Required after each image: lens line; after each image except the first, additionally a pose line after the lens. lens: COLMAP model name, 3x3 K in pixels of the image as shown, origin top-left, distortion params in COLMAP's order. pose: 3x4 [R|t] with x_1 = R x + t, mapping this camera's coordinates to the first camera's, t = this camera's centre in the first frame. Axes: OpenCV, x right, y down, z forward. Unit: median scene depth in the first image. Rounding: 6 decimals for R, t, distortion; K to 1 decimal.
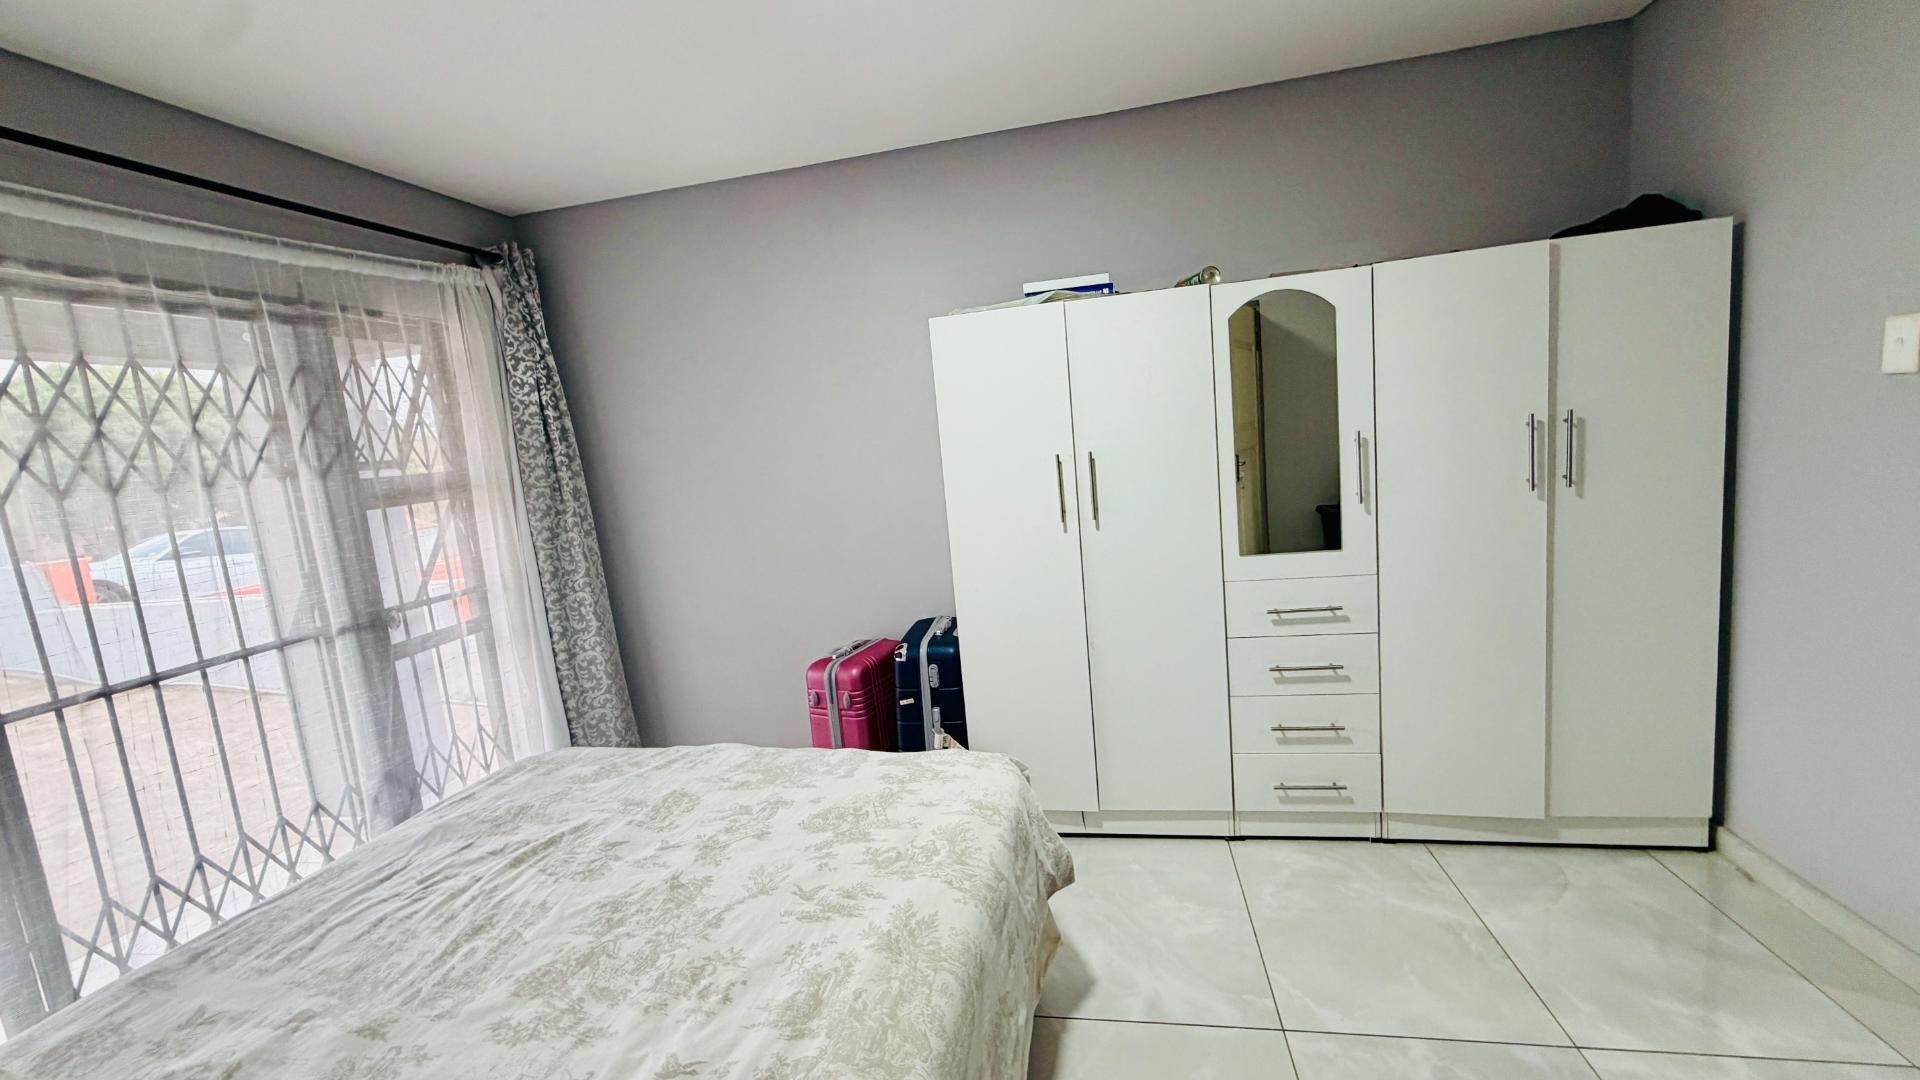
lens RADIAL K [[764.7, 0, 957.2], [0, 764.7, 539.5], [0, 0, 1]] dist [0.000130, 0.000170]
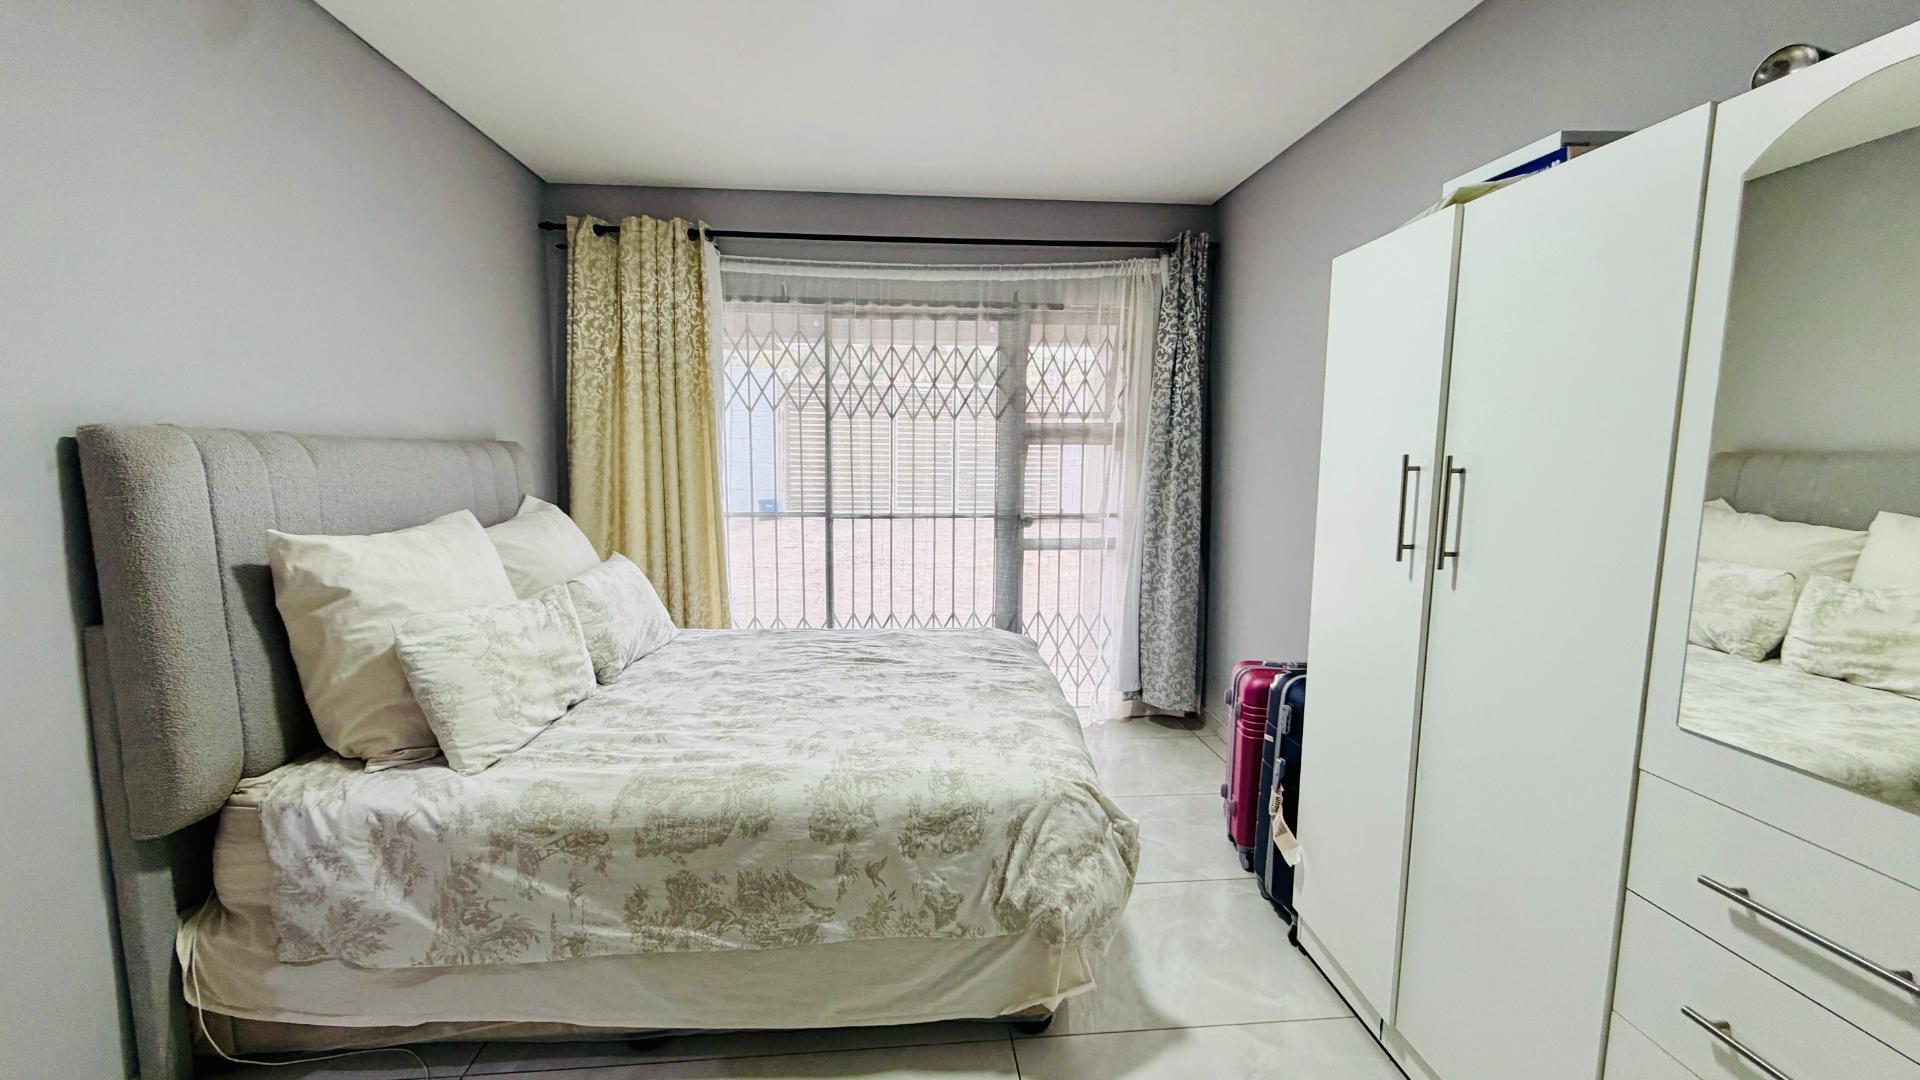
lens RADIAL K [[764.7, 0, 958.0], [0, 764.7, 536.8], [0, 0, 1]] dist [0.000130, 0.000170]
pose [[0.280093, 0.205598, -0.937698, 0.676990], [-0.166372, 0.972411, 0.163513, -0.091063], [0.945446, 0.110208, 0.306572, 0.488736]]
